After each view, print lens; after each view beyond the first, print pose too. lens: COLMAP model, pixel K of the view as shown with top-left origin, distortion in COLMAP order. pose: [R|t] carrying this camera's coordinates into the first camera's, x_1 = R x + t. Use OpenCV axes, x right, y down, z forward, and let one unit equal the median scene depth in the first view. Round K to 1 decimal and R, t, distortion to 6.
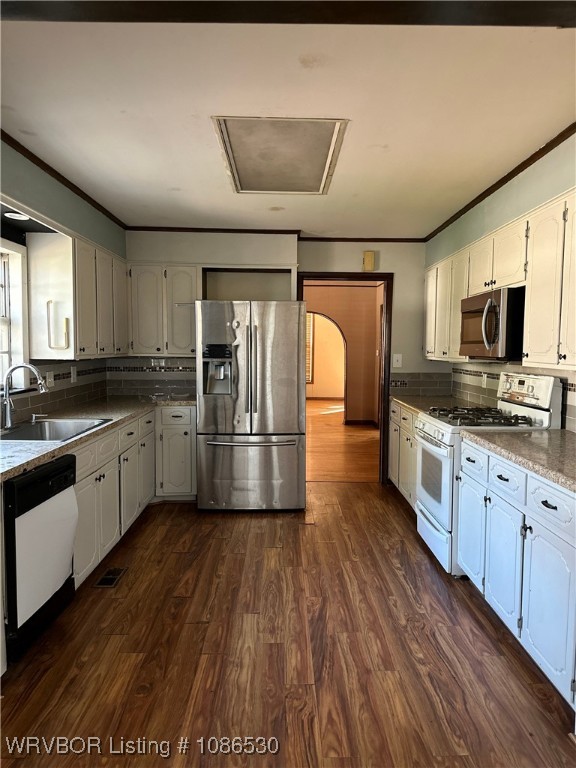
lens RADIAL K [[545.2, 0, 288.6], [0, 545.2, 381.1], [0, 0, 1]] dist [0.053826, -0.047483]
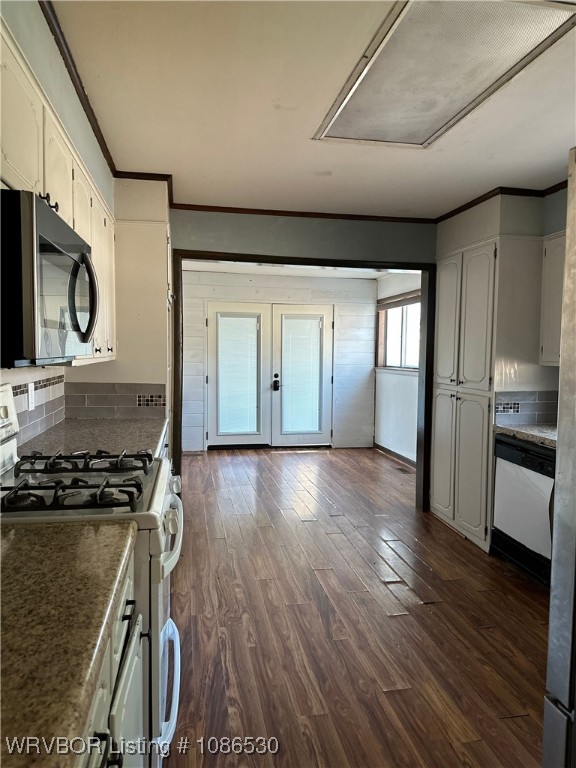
lens RADIAL K [[545.2, 0, 287.6], [0, 545.2, 385.0], [0, 0, 1]] dist [0.053826, -0.047483]
pose [[-0.984592, -0.012928, -0.174391, 0.298214], [-0.035077, 0.991595, 0.124536, -0.106238], [0.171315, 0.128735, -0.976769, 1.855324]]
